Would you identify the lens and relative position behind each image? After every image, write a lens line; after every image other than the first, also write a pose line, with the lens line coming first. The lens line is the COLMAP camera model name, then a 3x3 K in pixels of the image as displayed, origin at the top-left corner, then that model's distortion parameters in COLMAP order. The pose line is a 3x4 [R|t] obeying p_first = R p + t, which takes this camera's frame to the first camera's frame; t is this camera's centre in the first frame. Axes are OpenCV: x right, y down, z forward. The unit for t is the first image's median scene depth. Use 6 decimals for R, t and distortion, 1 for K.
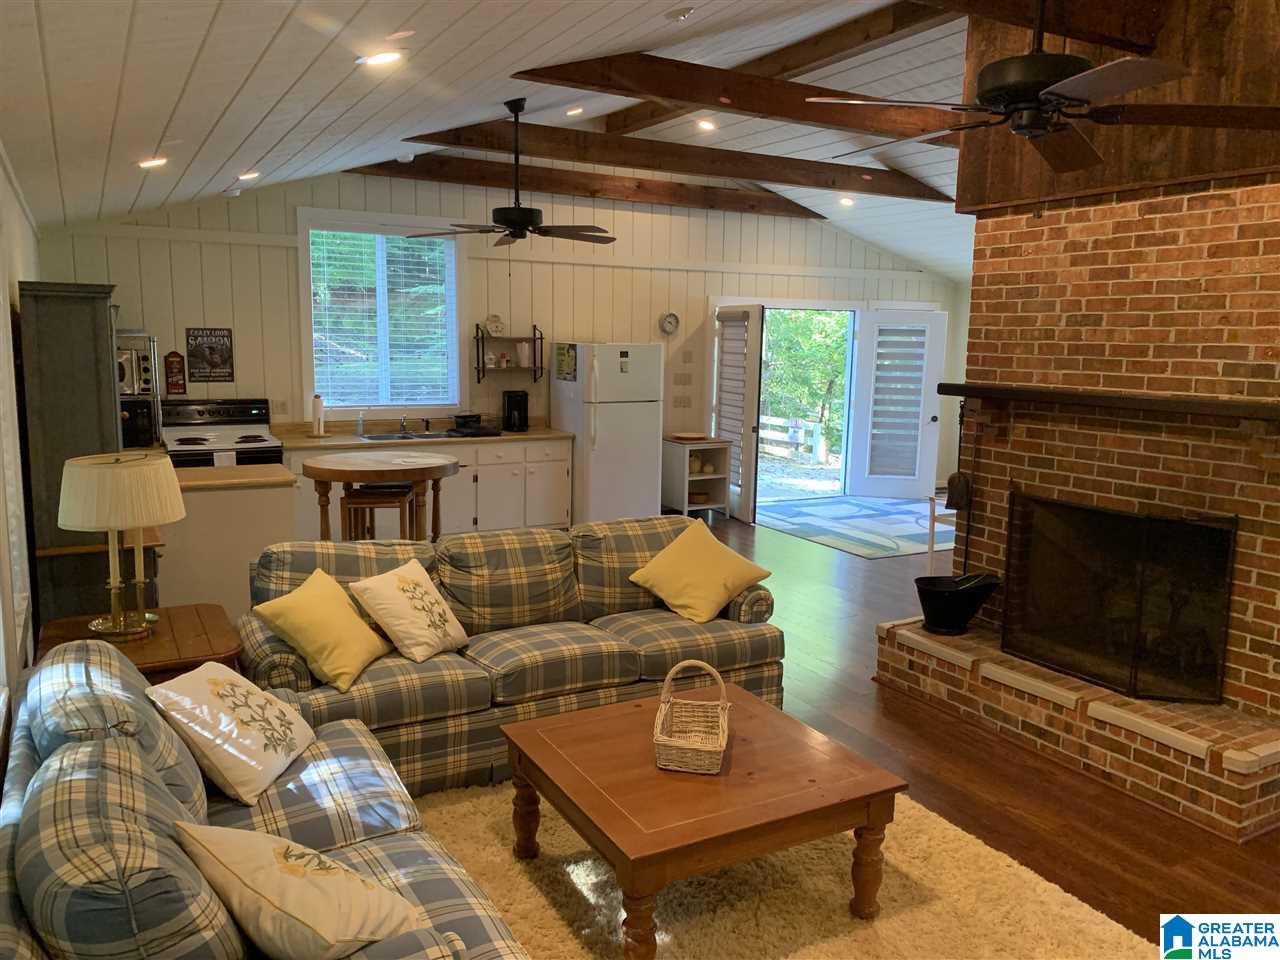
lens RADIAL K [[987.7, 0, 644.8], [0, 987.7, 469.8], [0, 0, 1]] dist [0.106709, -0.222639]
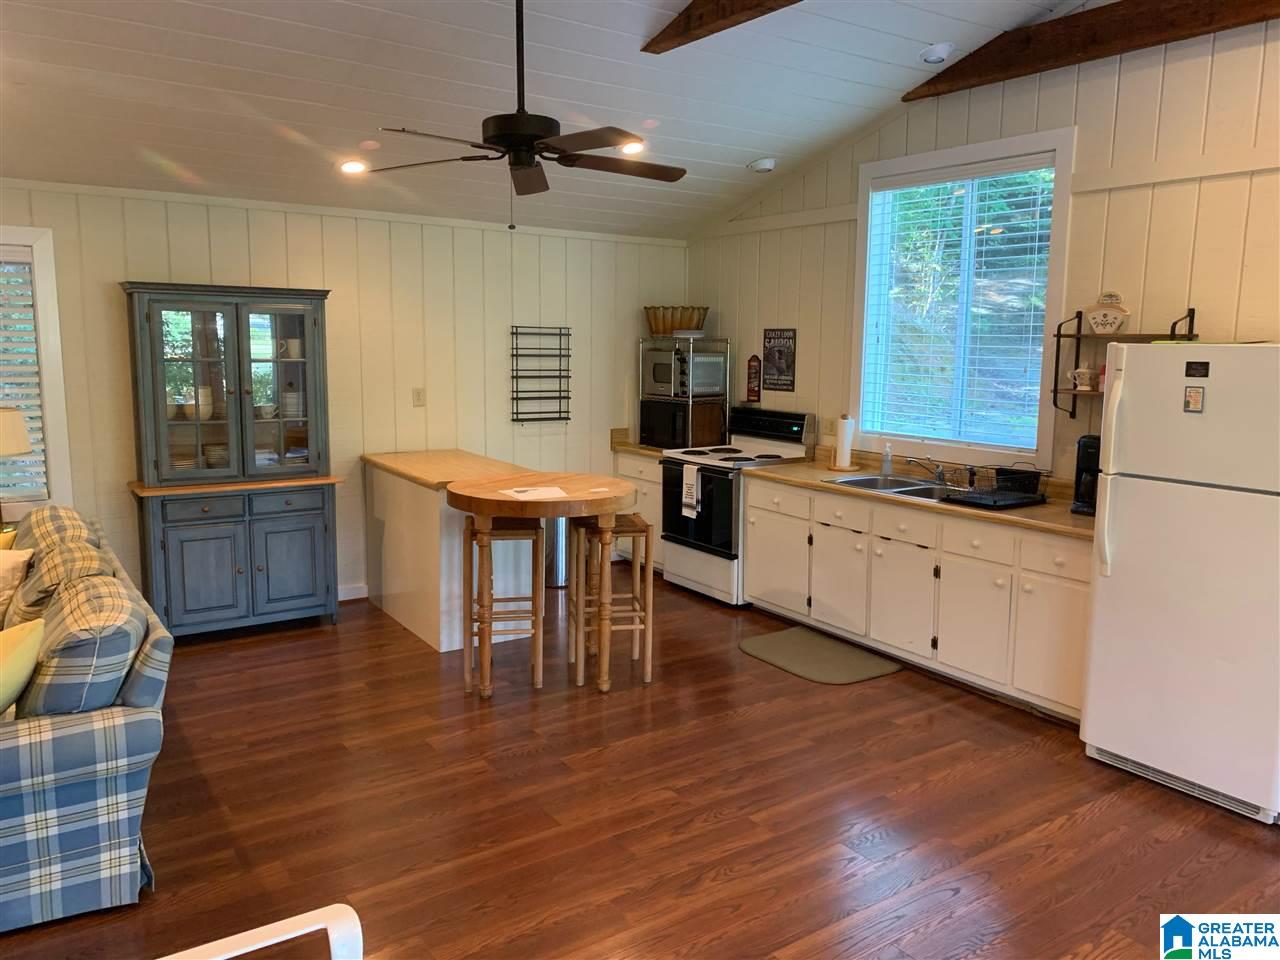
lens RADIAL K [[987.7, 0, 644.8], [0, 987.7, 469.8], [0, 0, 1]] dist [0.106709, -0.222639]
pose [[0.087583, 0.125123, -0.988268, 0.420607], [-0.138490, 0.983976, 0.112307, -0.100119], [0.986484, 0.127029, 0.103508, 0.800082]]
